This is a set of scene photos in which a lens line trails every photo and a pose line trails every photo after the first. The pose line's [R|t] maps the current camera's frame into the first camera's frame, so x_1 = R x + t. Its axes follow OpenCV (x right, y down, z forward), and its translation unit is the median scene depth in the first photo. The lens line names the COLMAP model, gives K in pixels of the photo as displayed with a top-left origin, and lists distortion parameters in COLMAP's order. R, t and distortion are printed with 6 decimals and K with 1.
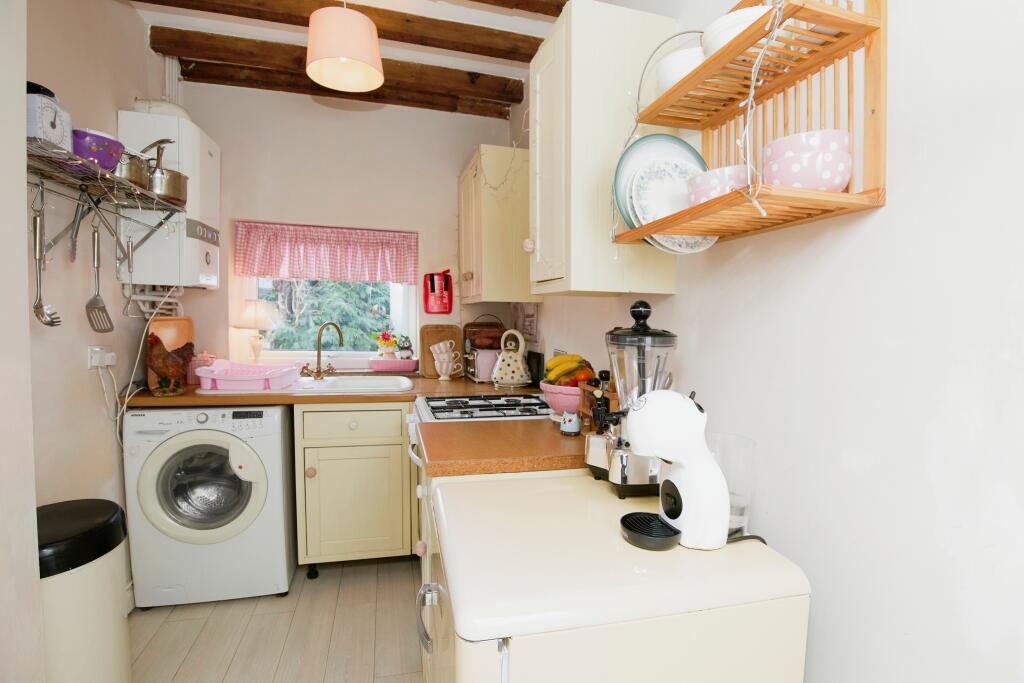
lens RADIAL K [[472.9, 0, 507.9], [0, 472.9, 345.0], [0, 0, 1]] dist [-0.039925, 0.001778]
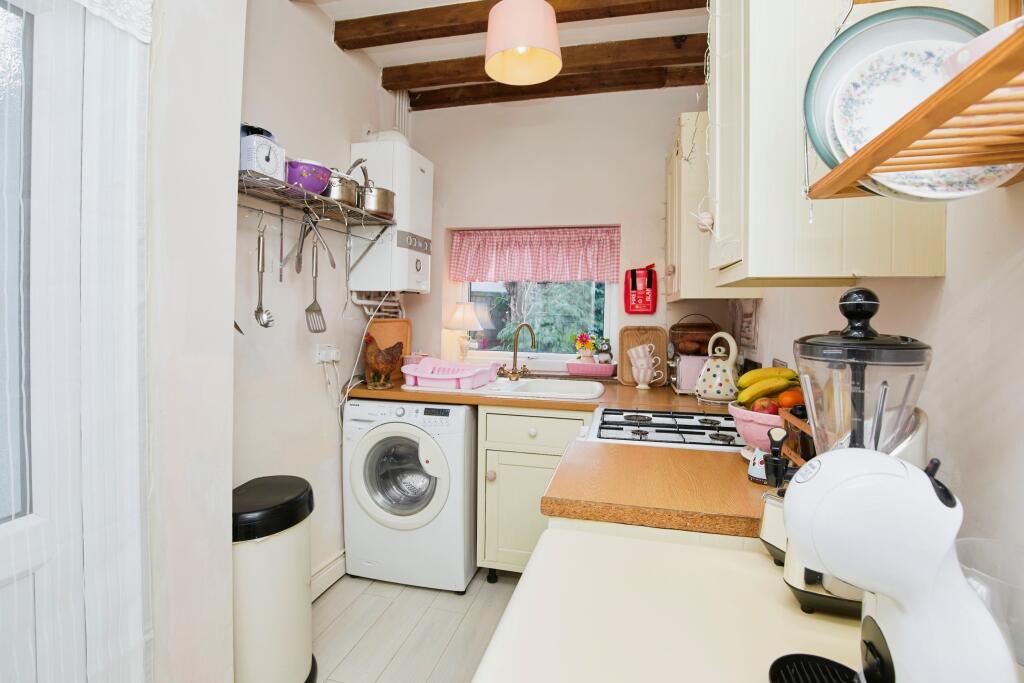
lens RADIAL K [[472.9, 0, 514.1], [0, 472.9, 336.8], [0, 0, 1]] dist [-0.039925, 0.001778]
pose [[0.879975, 0.010834, -0.474897, 0.095401], [-0.019902, 0.999703, -0.014072, -0.007757], [0.474604, 0.021835, 0.879929, 0.145998]]
